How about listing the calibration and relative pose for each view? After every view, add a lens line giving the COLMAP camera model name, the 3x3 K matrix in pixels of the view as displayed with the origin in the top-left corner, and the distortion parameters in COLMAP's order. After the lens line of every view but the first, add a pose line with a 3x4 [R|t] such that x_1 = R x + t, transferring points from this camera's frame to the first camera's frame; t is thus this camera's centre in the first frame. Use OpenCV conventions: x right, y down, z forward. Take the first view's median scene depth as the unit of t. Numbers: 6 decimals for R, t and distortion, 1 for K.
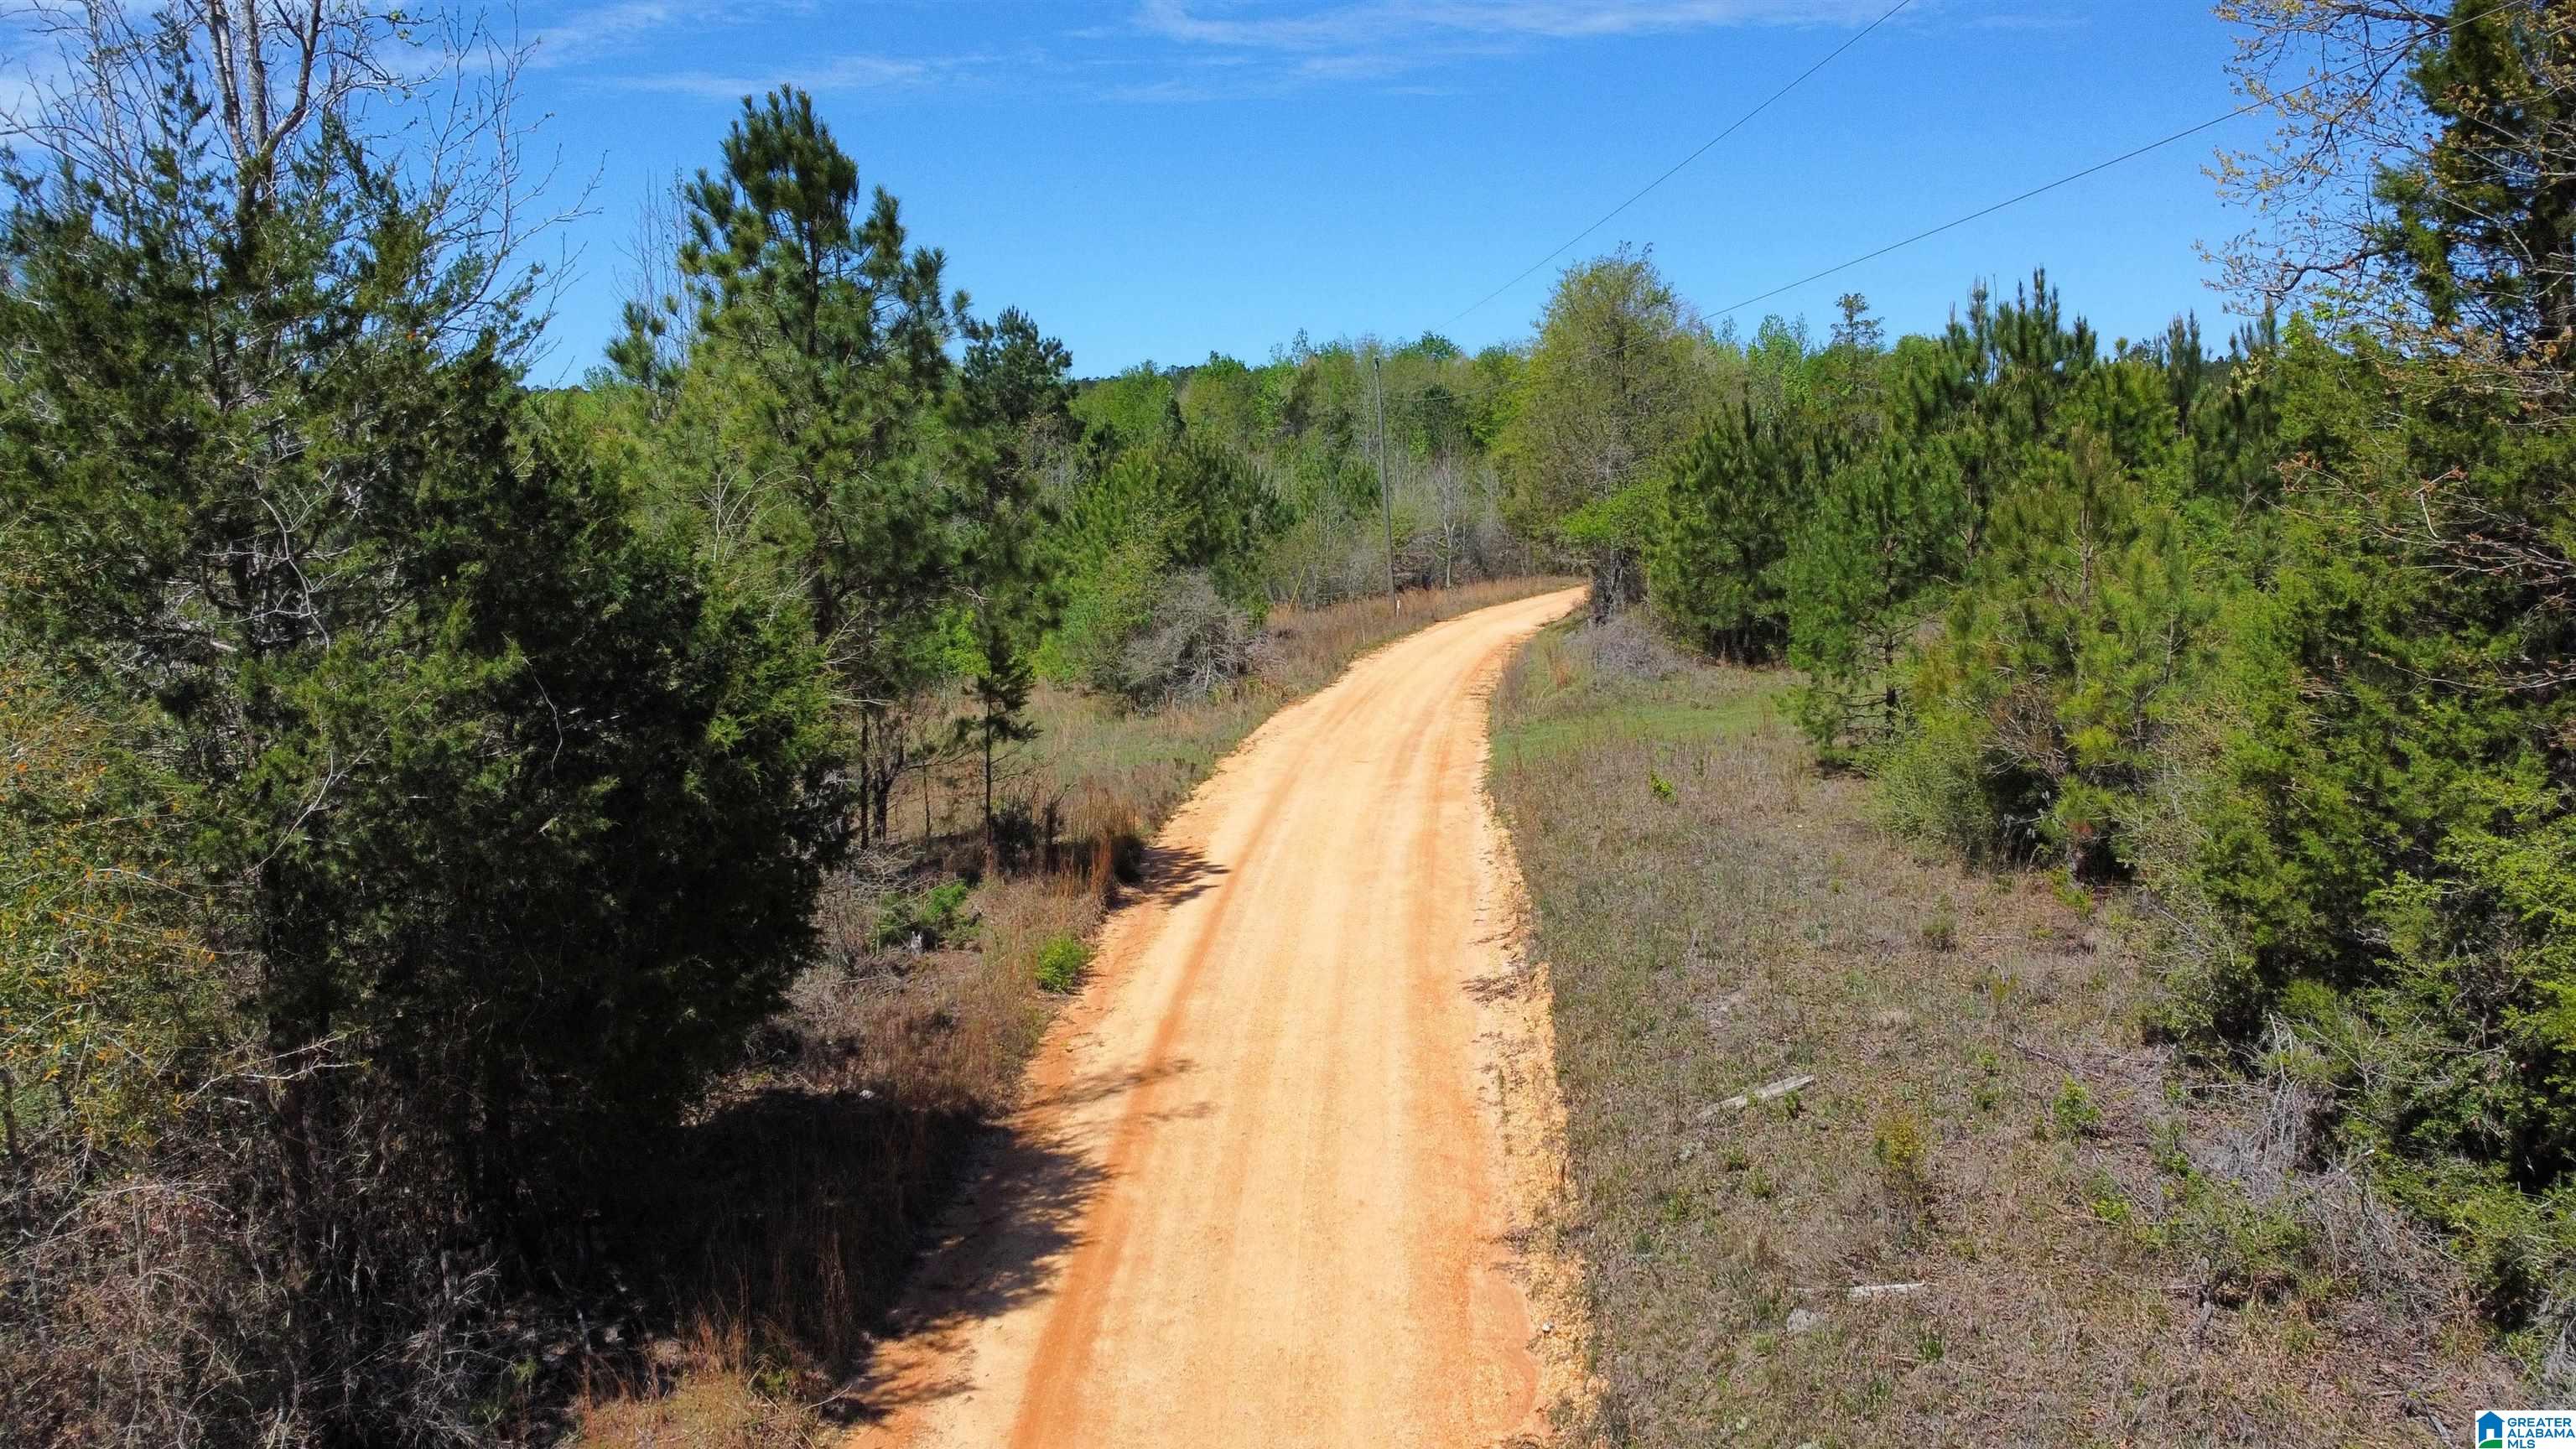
lens RADIAL K [[1959.1, 0, 1288.0], [0, 1959.1, 724.5], [0, 0, 1]] dist [0.007003, -0.002765]
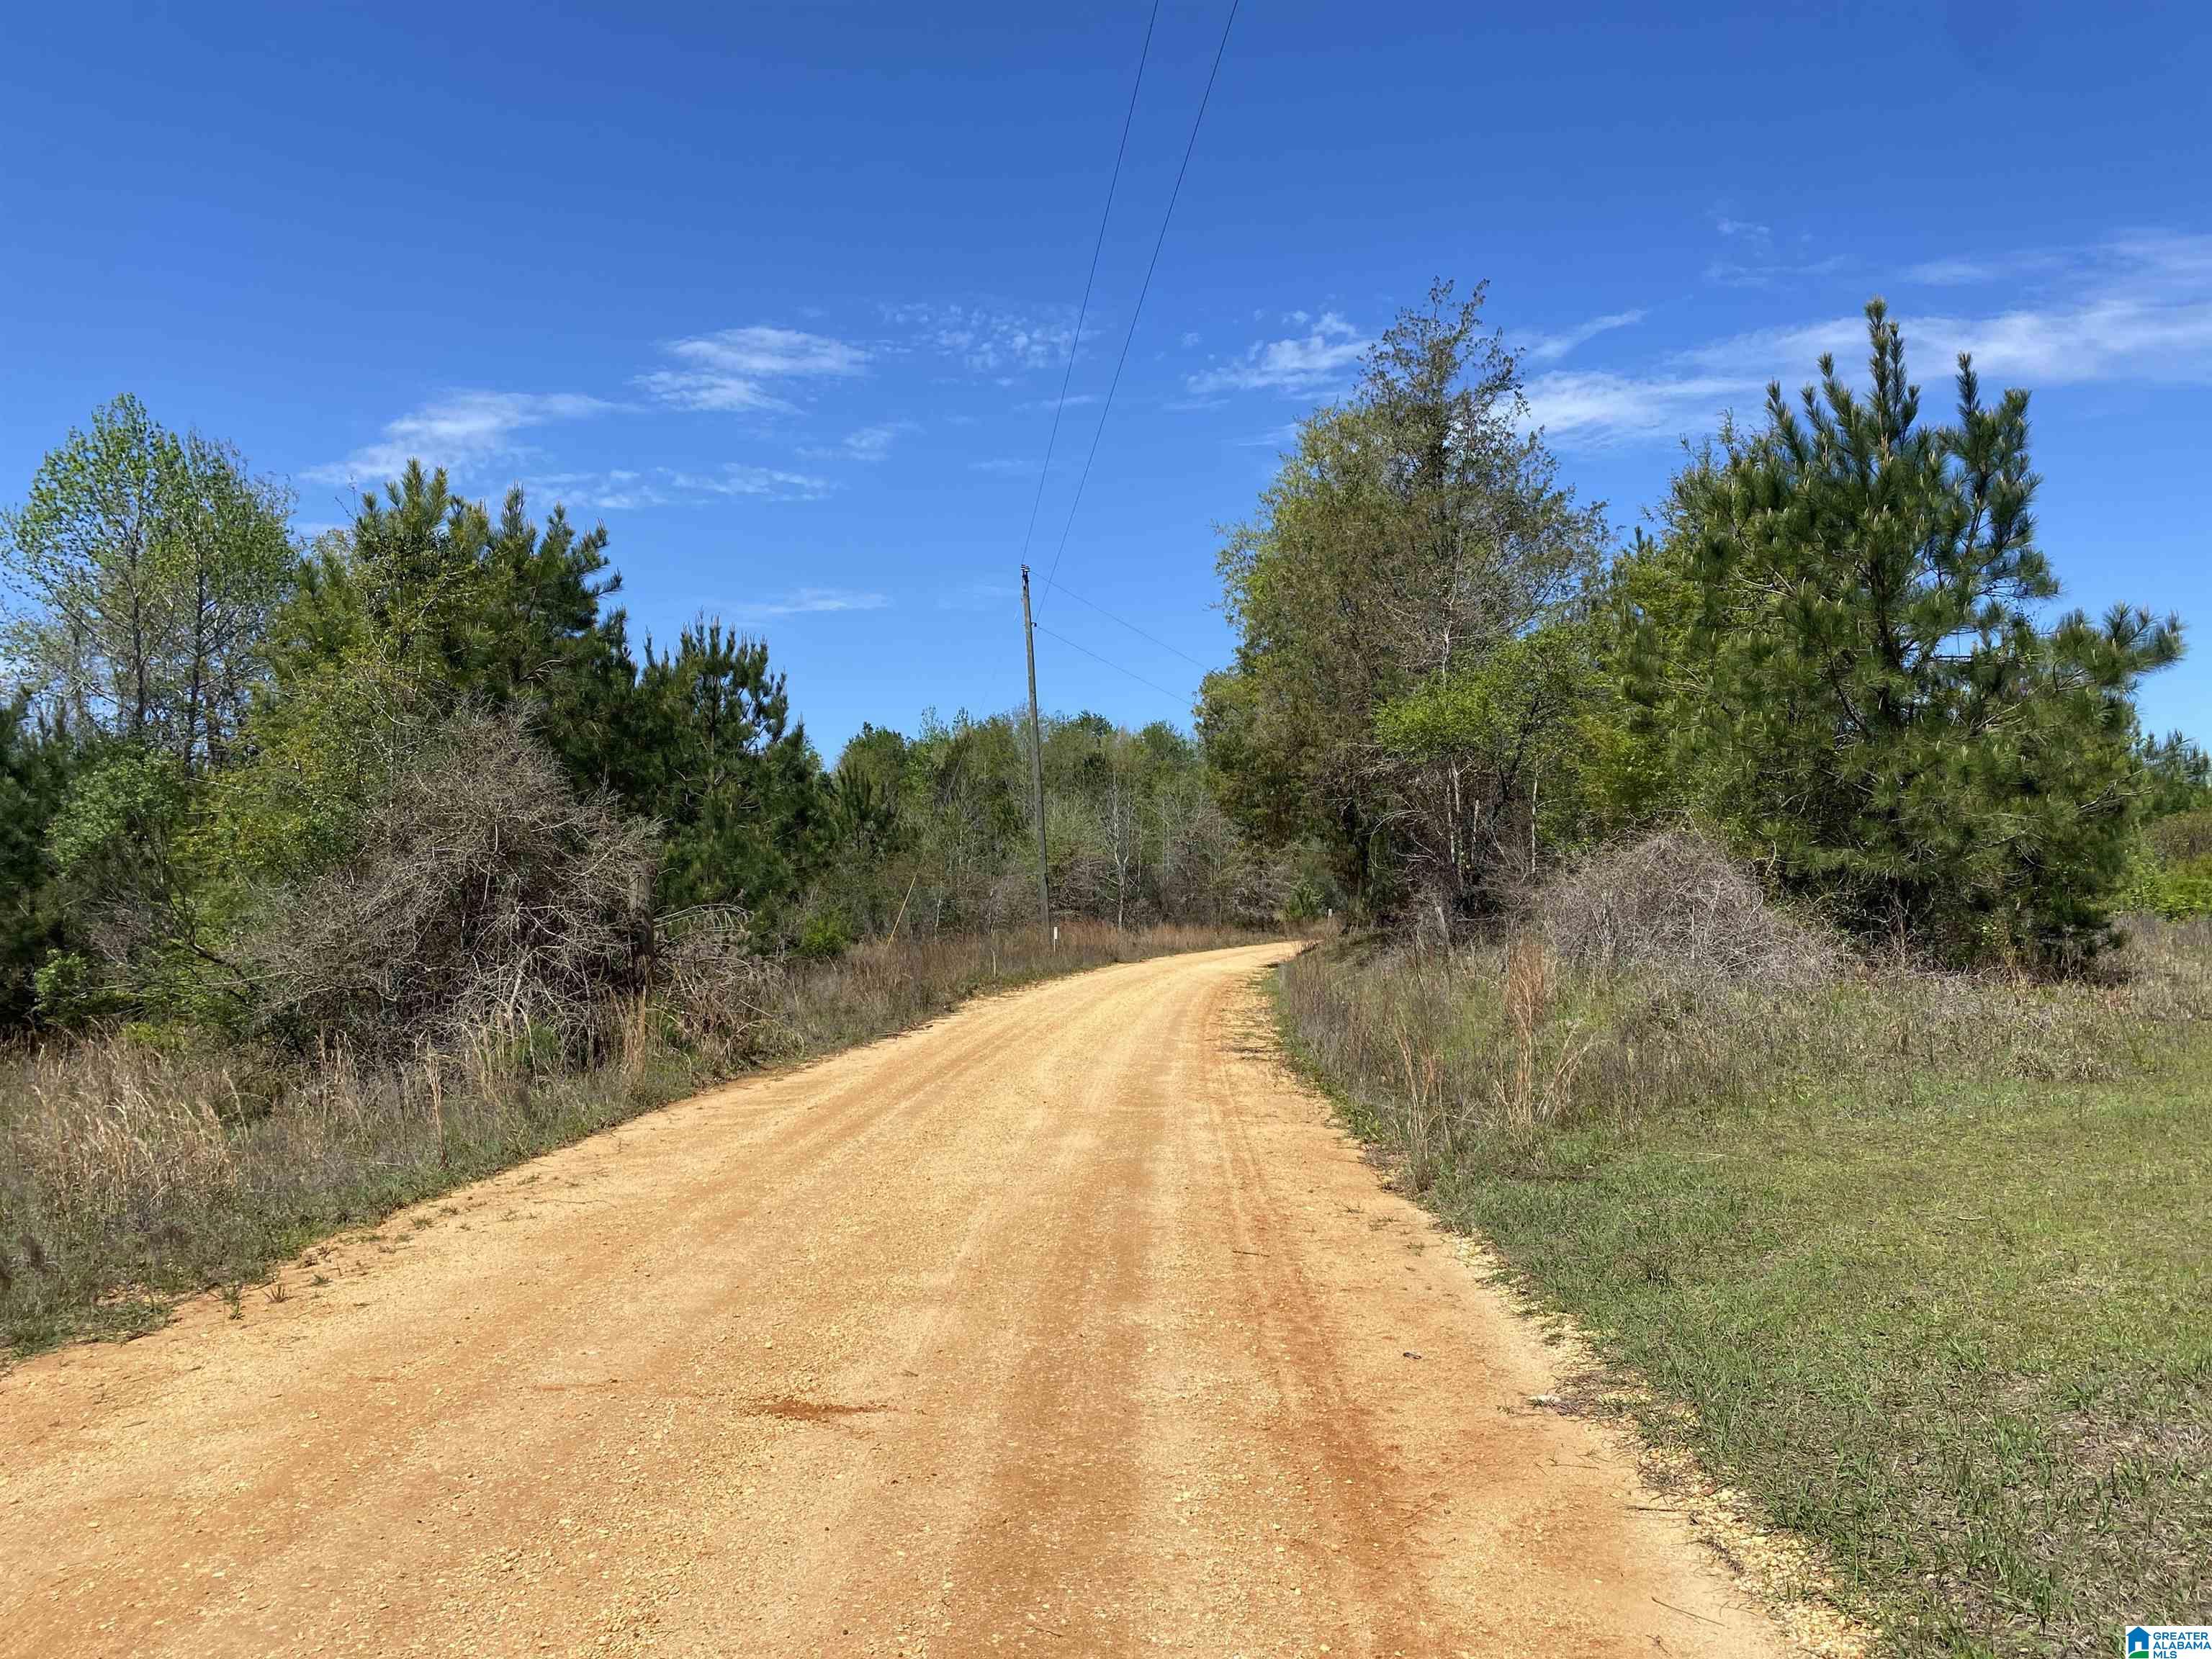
lens RADIAL K [[1667.0, 0, 1106.0], [0, 1667.0, 829.5], [0, 0, 1]] dist [-0.003827, -0.000501]
pose [[0.996381, 0.008111, 0.084612, 0.019701], [0.006024, 0.986196, -0.165474, -0.001765], [-0.084786, 0.165385, 0.982578, 0.341029]]
